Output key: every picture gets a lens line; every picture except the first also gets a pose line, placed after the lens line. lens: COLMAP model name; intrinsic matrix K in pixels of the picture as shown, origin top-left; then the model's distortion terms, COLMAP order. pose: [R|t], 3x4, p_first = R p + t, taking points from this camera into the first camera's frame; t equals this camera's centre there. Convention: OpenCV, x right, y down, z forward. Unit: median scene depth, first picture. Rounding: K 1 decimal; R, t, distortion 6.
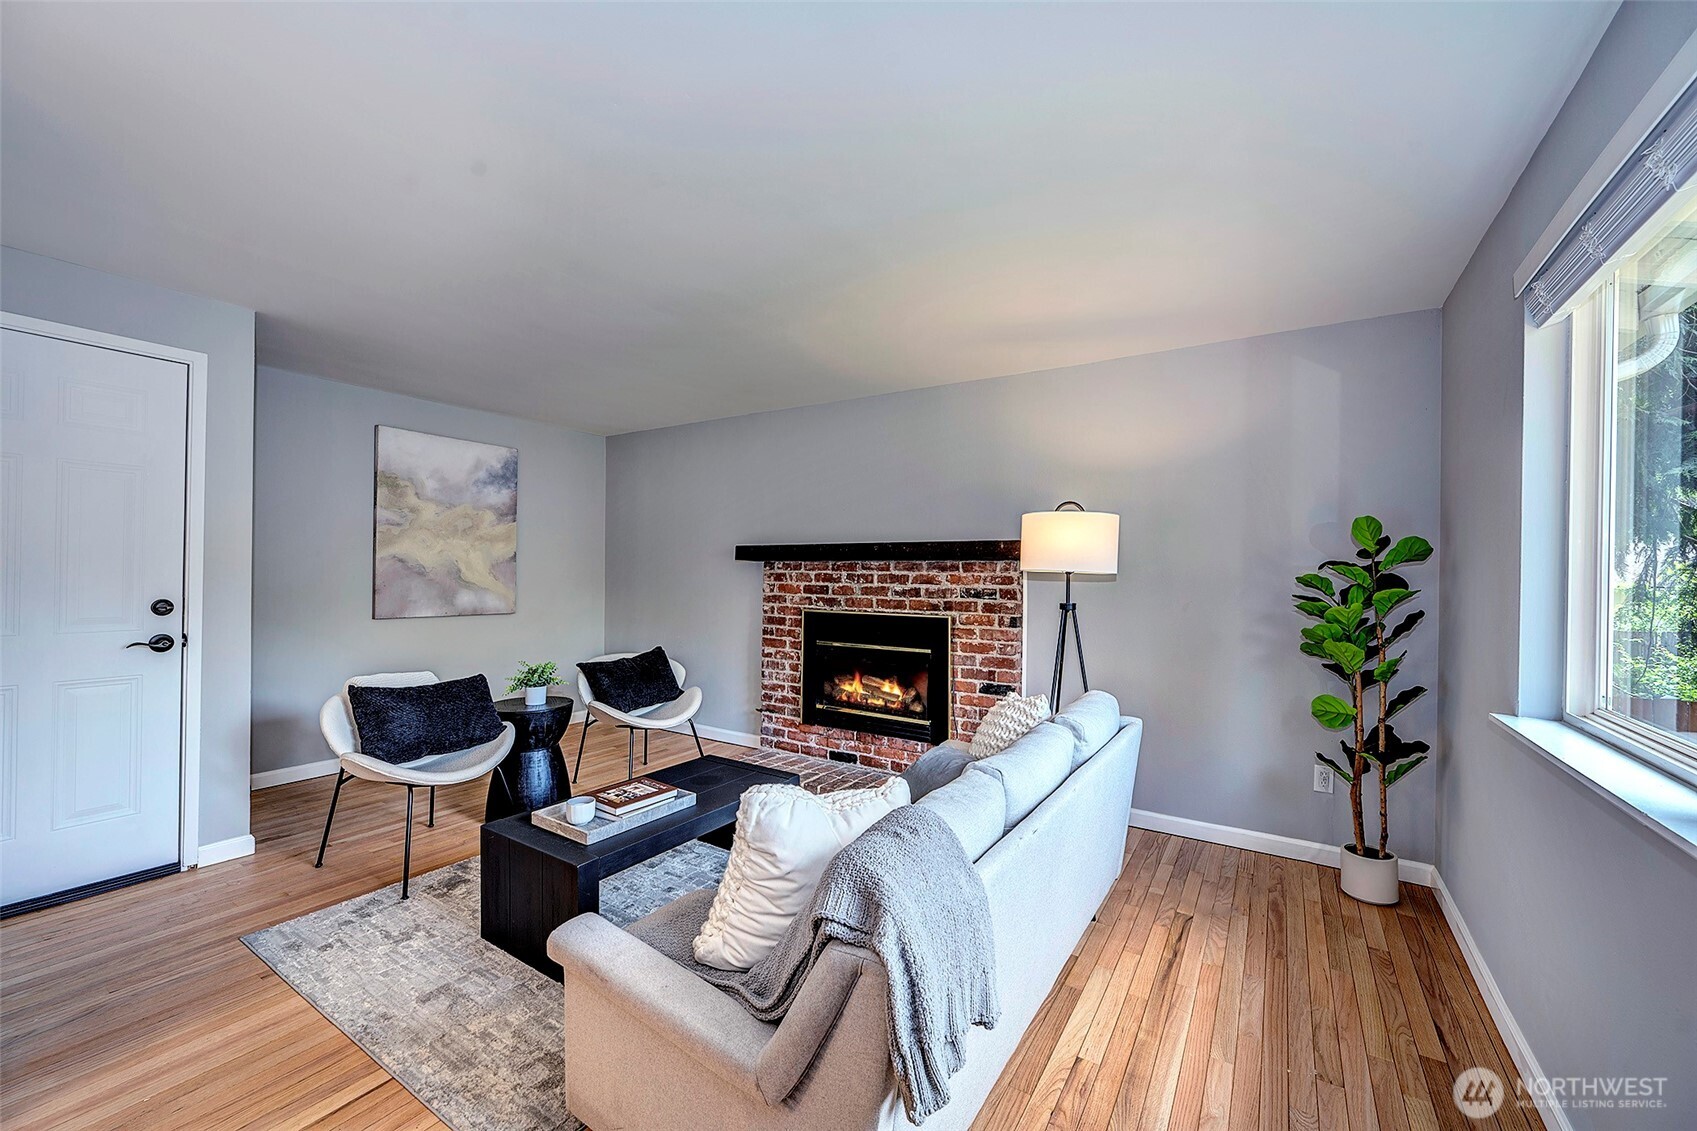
lens RADIAL K [[672.3, 0, 853.5], [0, 672.3, 567.9], [0, 0, 1]] dist [-0.003232, -0.001659]
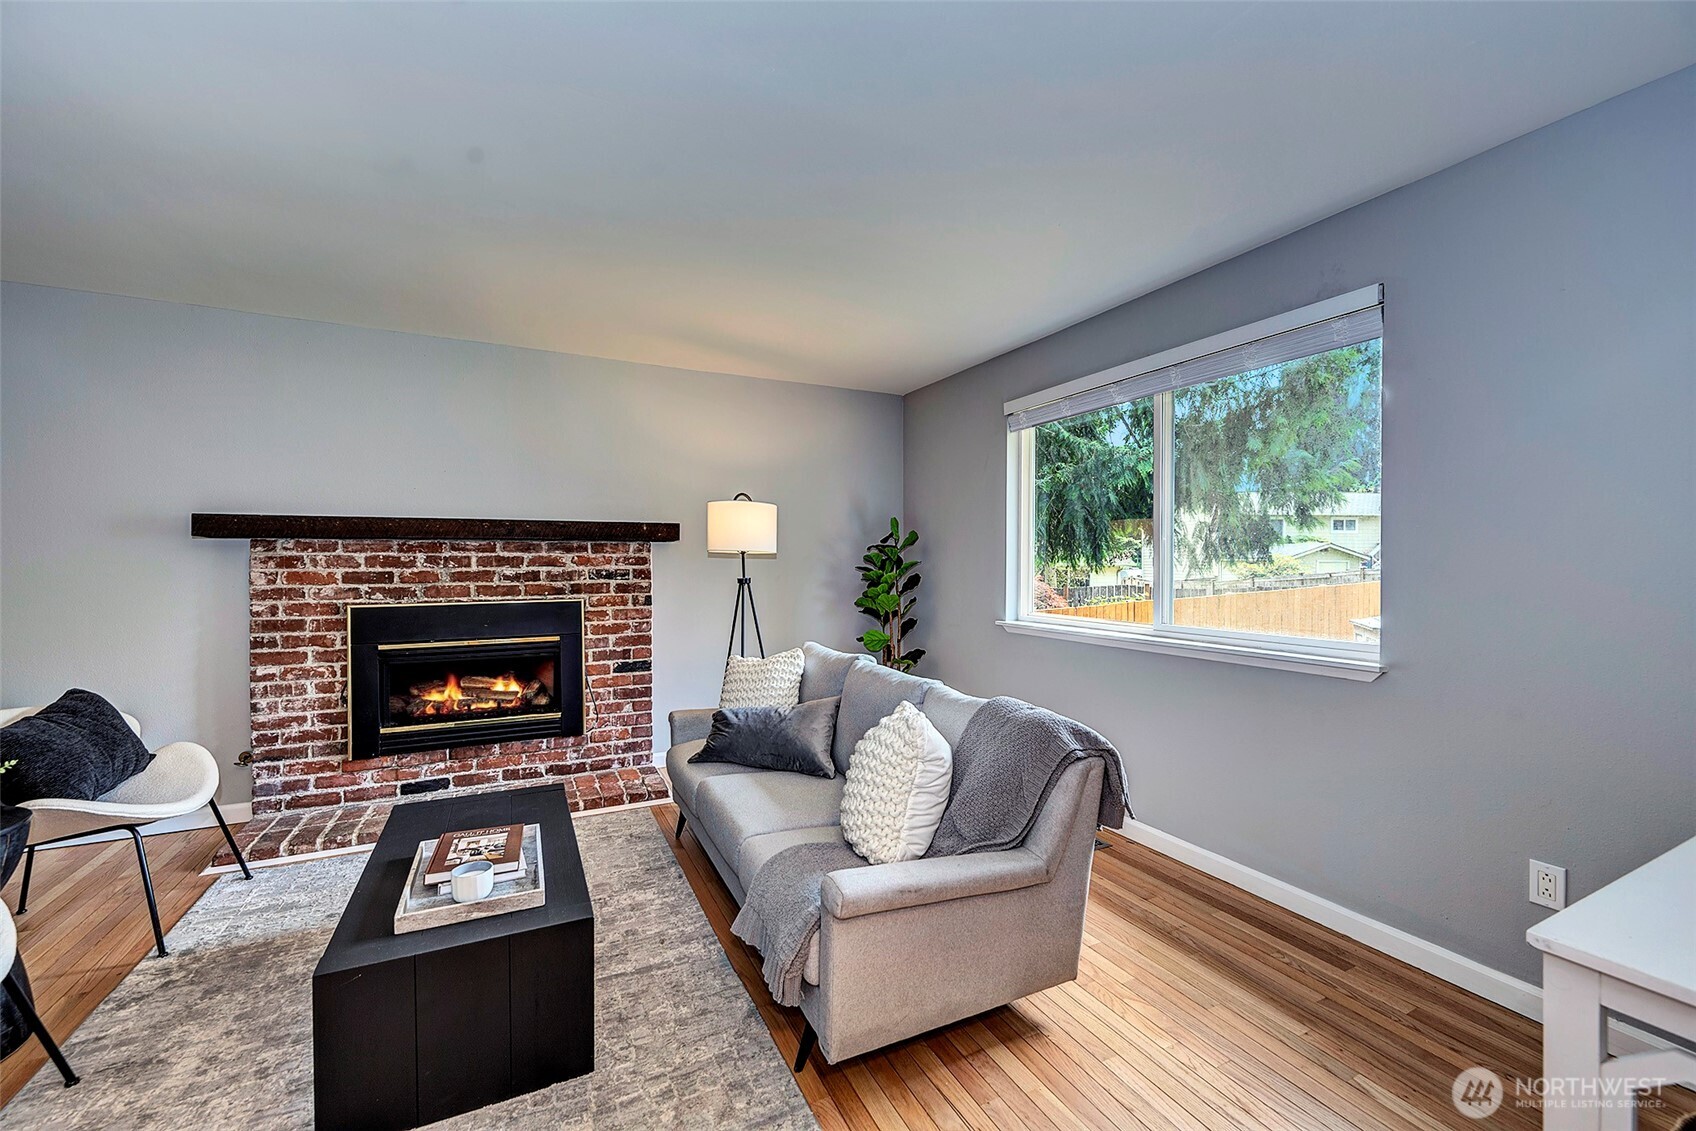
lens RADIAL K [[671.9, 0, 862.9], [0, 671.9, 567.5], [0, 0, 1]] dist [-0.003232, -0.001659]
pose [[0.492954, -0.019816, 0.869830, -0.454947], [0.002017, 0.999764, 0.021633, 0.006173], [-0.870053, -0.008910, 0.492877, 0.162088]]
